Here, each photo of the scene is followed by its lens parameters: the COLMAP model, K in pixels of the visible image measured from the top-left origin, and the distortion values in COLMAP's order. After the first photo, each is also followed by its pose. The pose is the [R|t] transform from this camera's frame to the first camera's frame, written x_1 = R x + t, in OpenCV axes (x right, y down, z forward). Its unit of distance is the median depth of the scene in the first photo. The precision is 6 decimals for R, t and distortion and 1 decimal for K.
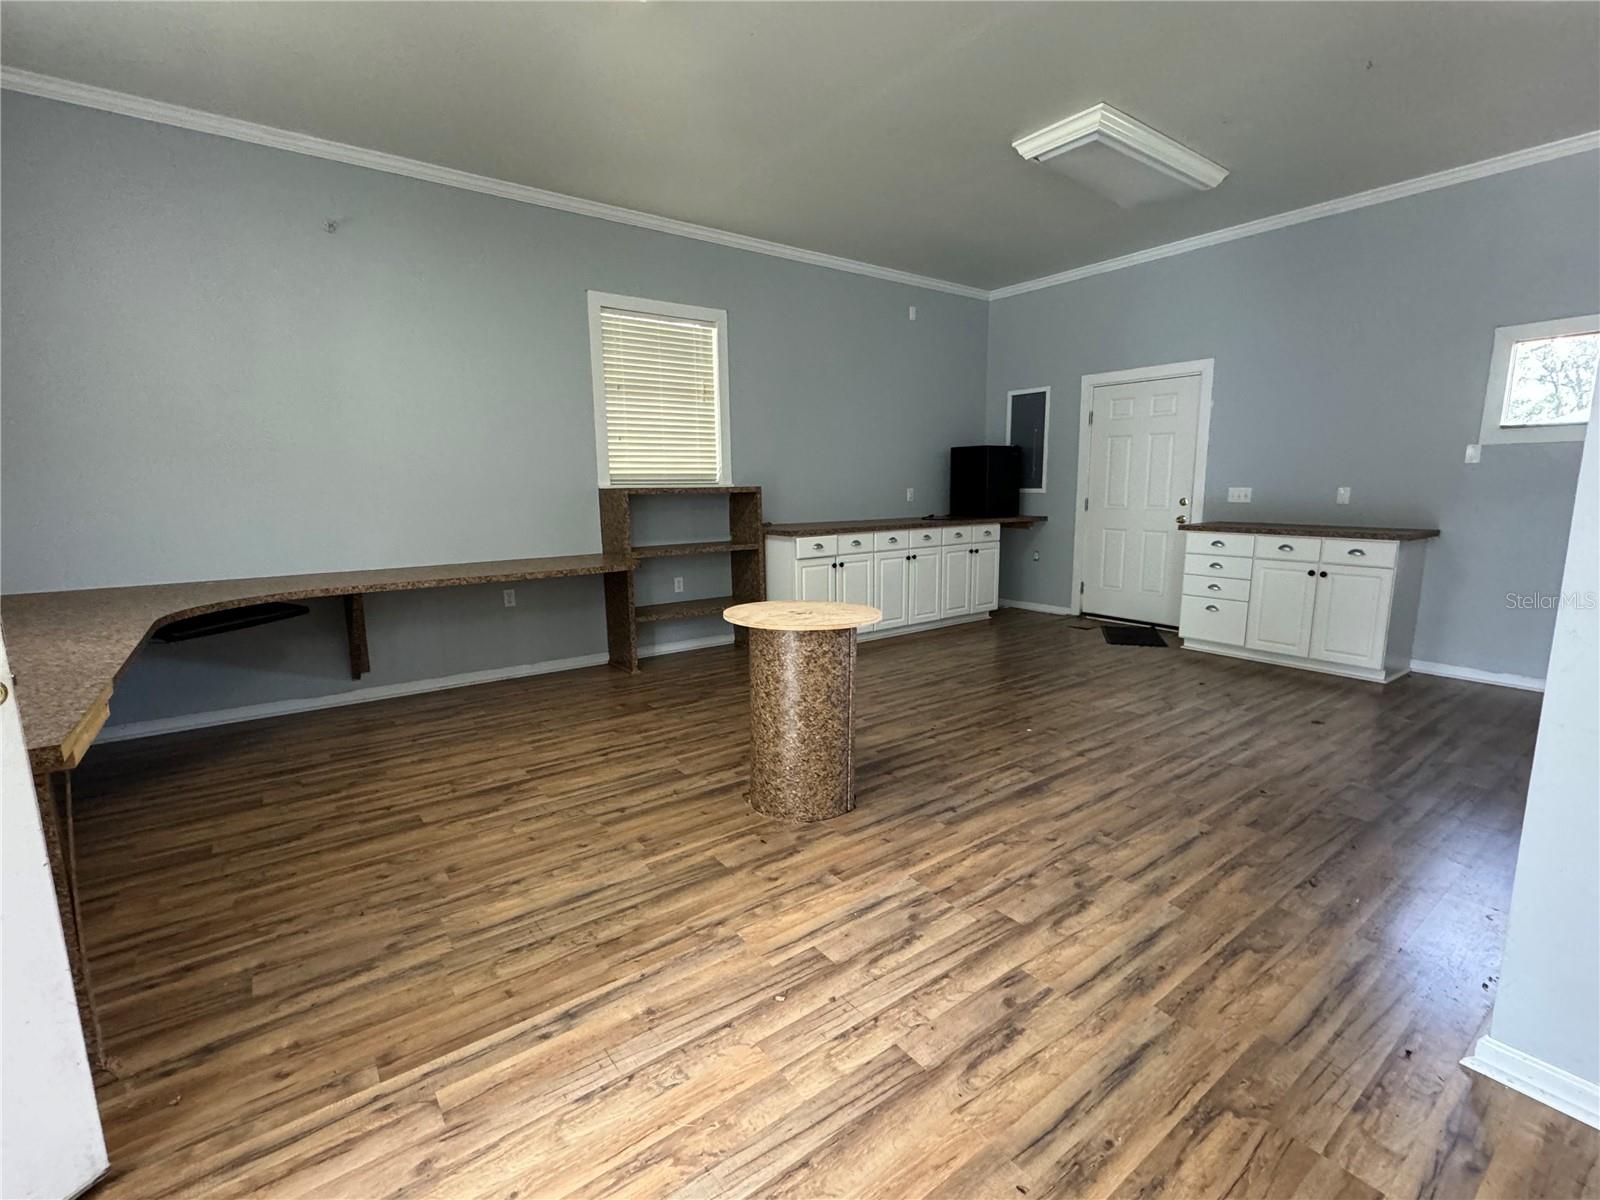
lens RADIAL K [[730.4, 0, 800.6], [0, 730.4, 603.1], [0, 0, 1]] dist [-0.002055, -0.000313]
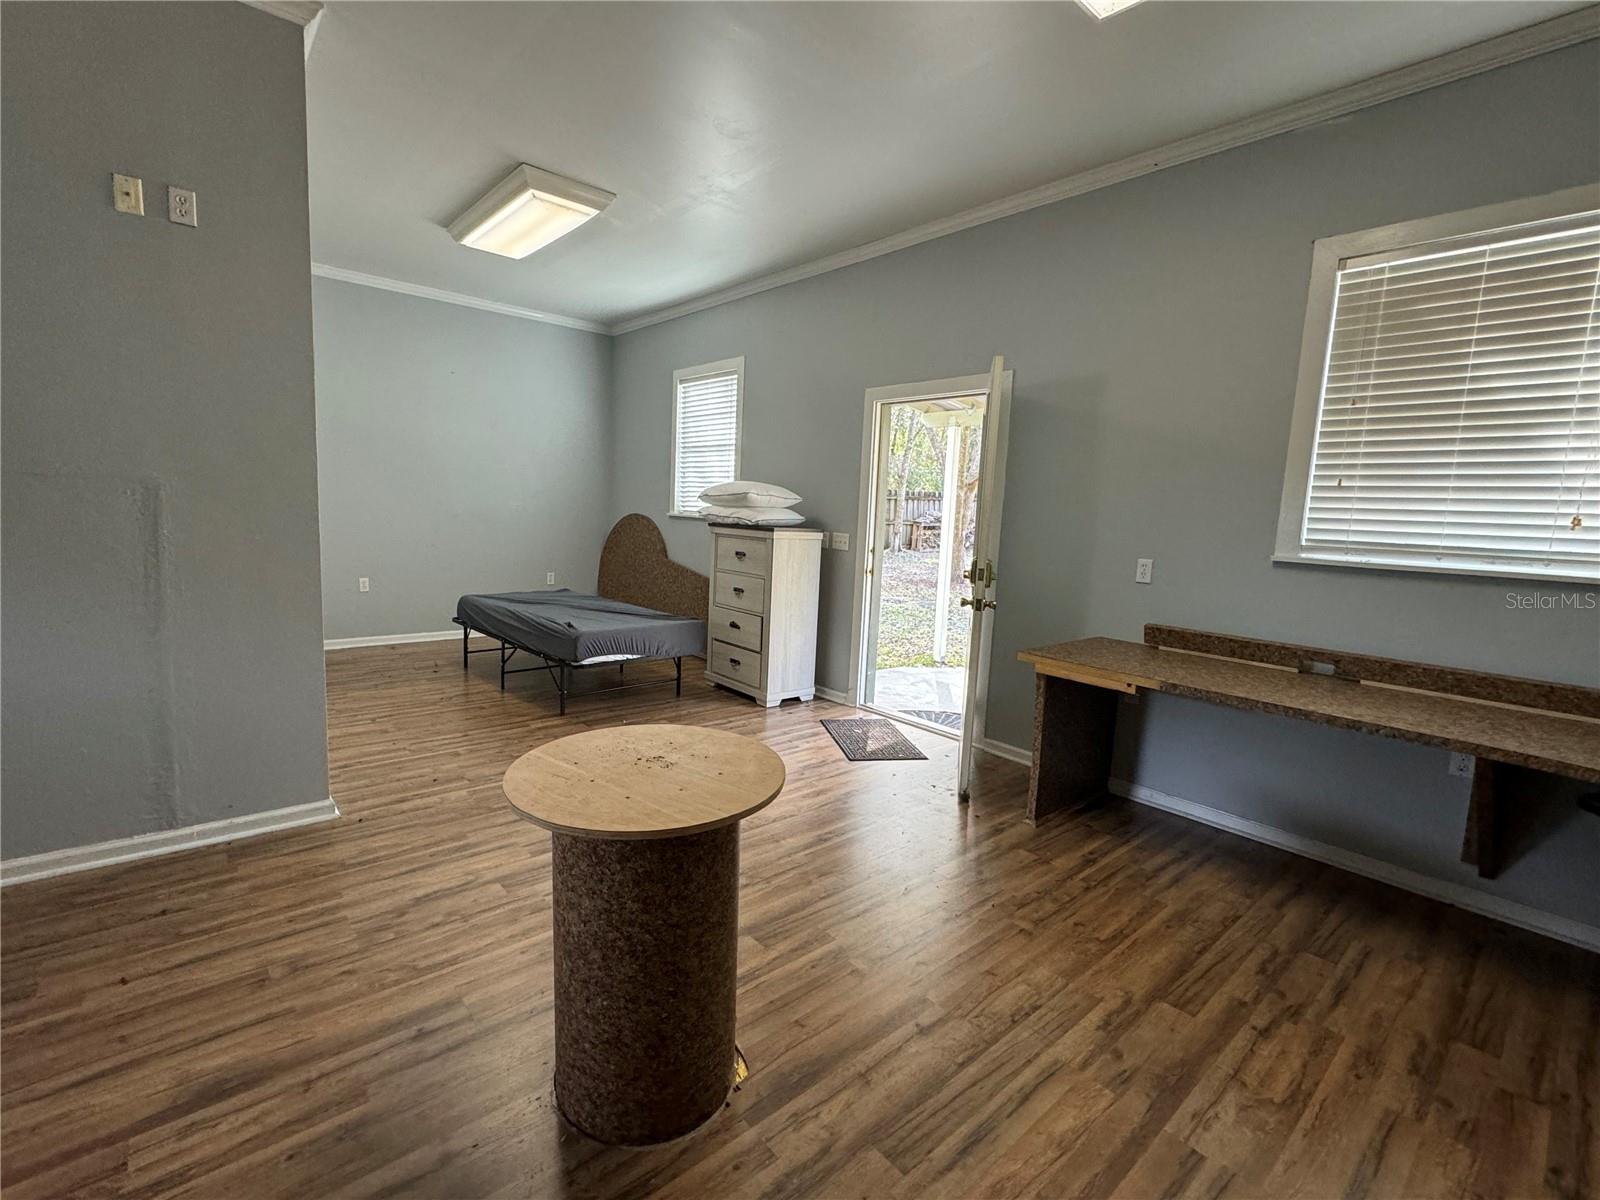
lens RADIAL K [[730.4, 0, 800.3], [0, 730.4, 599.8], [0, 0, 1]] dist [-0.002055, -0.000313]
pose [[-0.996019, -0.026062, -0.085250, -0.060787], [-0.049505, 0.957001, 0.285829, -0.277016], [0.074135, 0.288911, -0.954481, 1.466033]]
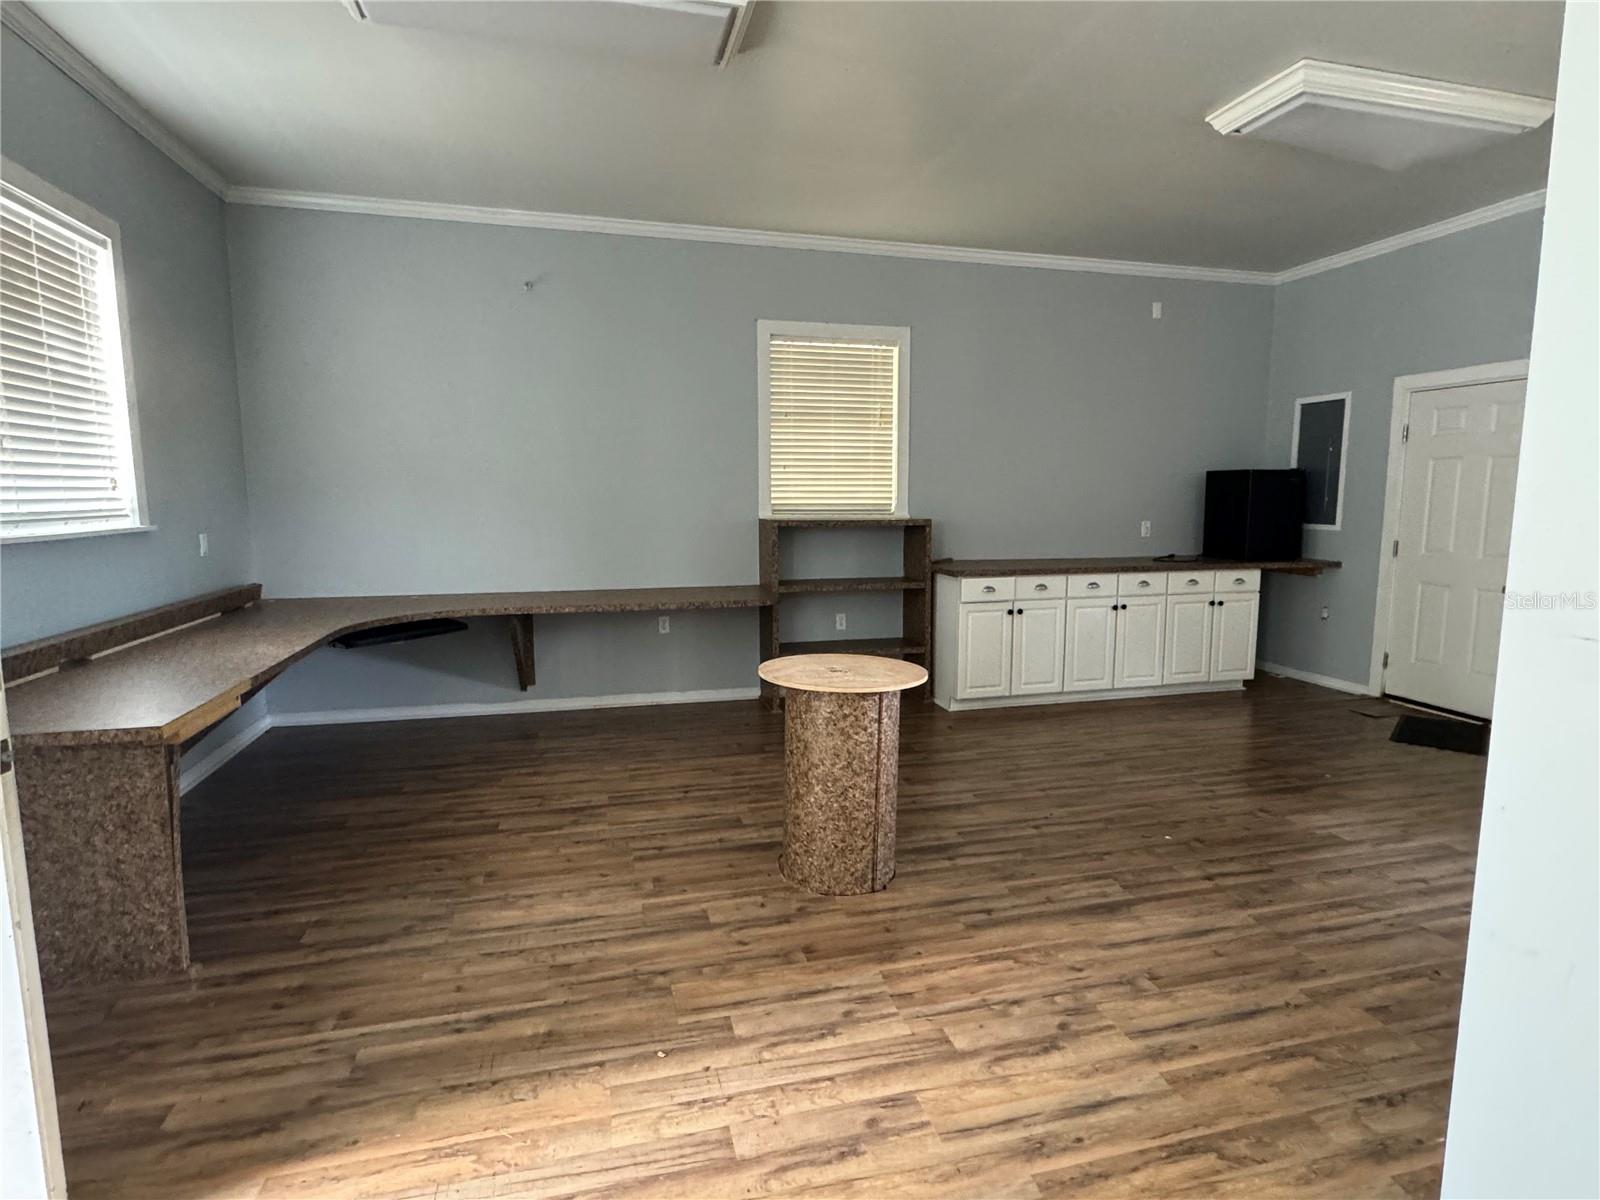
lens RADIAL K [[838.4, 0, 798.7], [0, 838.4, 600.5], [0, 0, 1]] dist [-0.002809, 0.000536]
pose [[0.926494, 0.058874, -0.371676, 0.332307], [-0.071801, 0.997197, -0.021023, -0.047785], [0.369397, 0.046164, 0.928124, -0.025861]]
